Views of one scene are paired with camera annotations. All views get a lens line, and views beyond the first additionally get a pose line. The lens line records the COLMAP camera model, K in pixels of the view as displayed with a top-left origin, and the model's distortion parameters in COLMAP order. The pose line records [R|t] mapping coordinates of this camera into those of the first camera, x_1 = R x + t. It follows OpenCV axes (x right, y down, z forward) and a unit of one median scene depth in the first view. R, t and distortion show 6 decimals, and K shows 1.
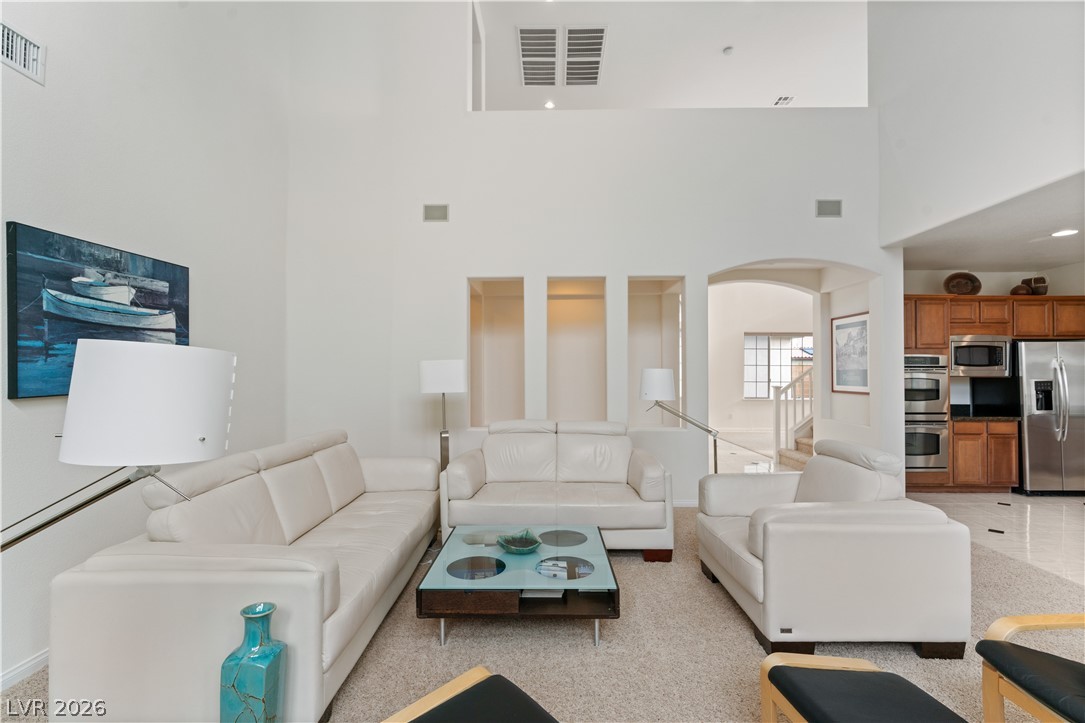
lens RADIAL K [[485.5, 0, 544.0], [0, 485.5, 367.9], [0, 0, 1]] dist [-0.003657, 0.001684]
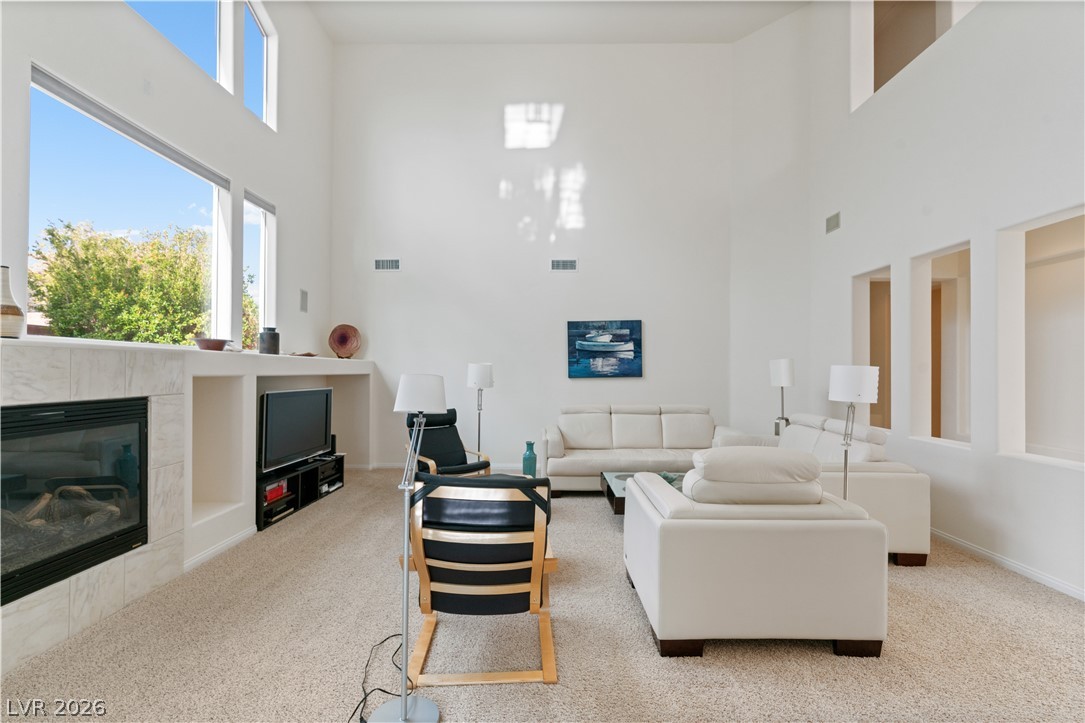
lens RADIAL K [[485.5, 0, 545.2], [0, 485.5, 364.8], [0, 0, 1]] dist [-0.003657, 0.001684]
pose [[0.008810, -0.010749, -0.999903, 0.800385], [0.006188, 0.999924, -0.010695, 0.005023], [0.999942, -0.006093, 0.008876, 0.324945]]
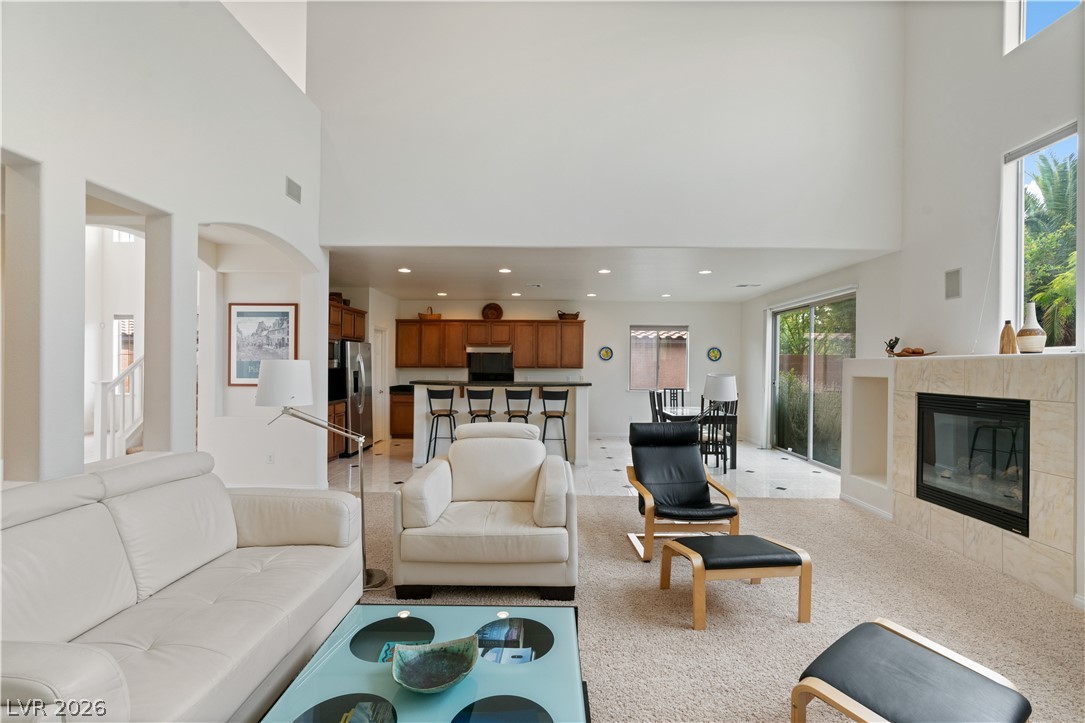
lens RADIAL K [[485.5, 0, 539.9], [0, 485.5, 372.8], [0, 0, 1]] dist [-0.003657, 0.001684]
pose [[0.014852, -0.015400, 0.999771, -0.324353], [-0.019106, 0.999694, 0.015682, 0.001283], [-0.999707, -0.019334, 0.014554, 0.462118]]
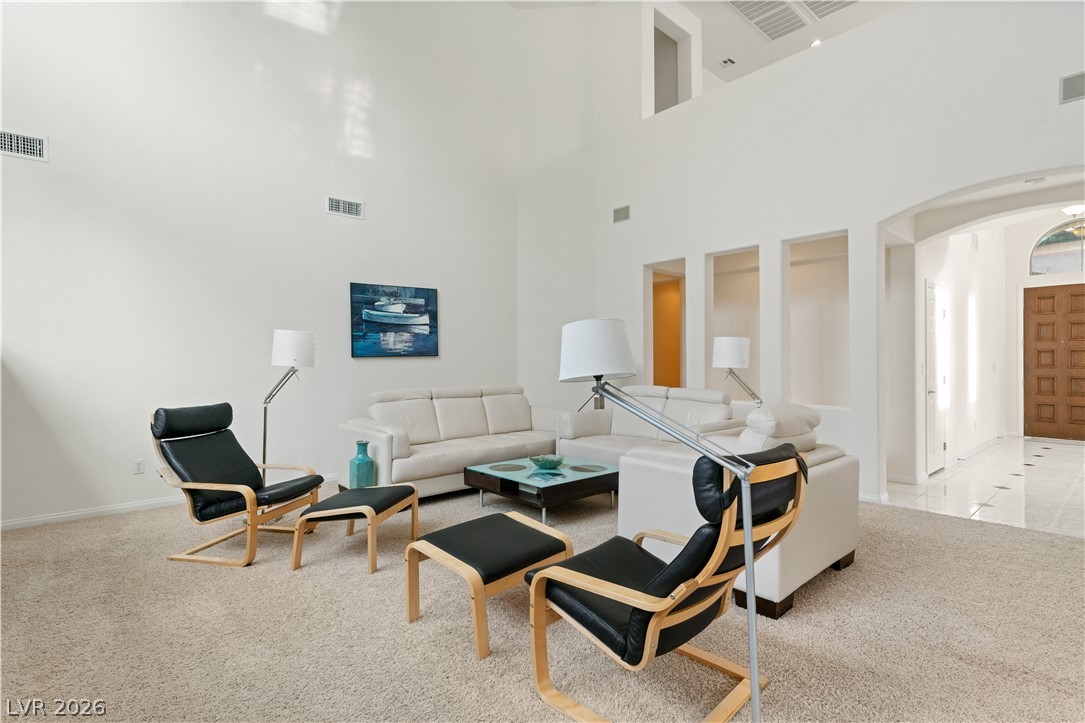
lens RADIAL K [[520.6, 0, 540.2], [0, 520.6, 366.7], [0, 0, 1]] dist [-0.003972, 0.000562]
pose [[0.672010, 0.006962, -0.740509, 0.558176], [0.008667, 0.999813, 0.017266, 0.029609], [0.740491, -0.018021, 0.671824, -0.013517]]
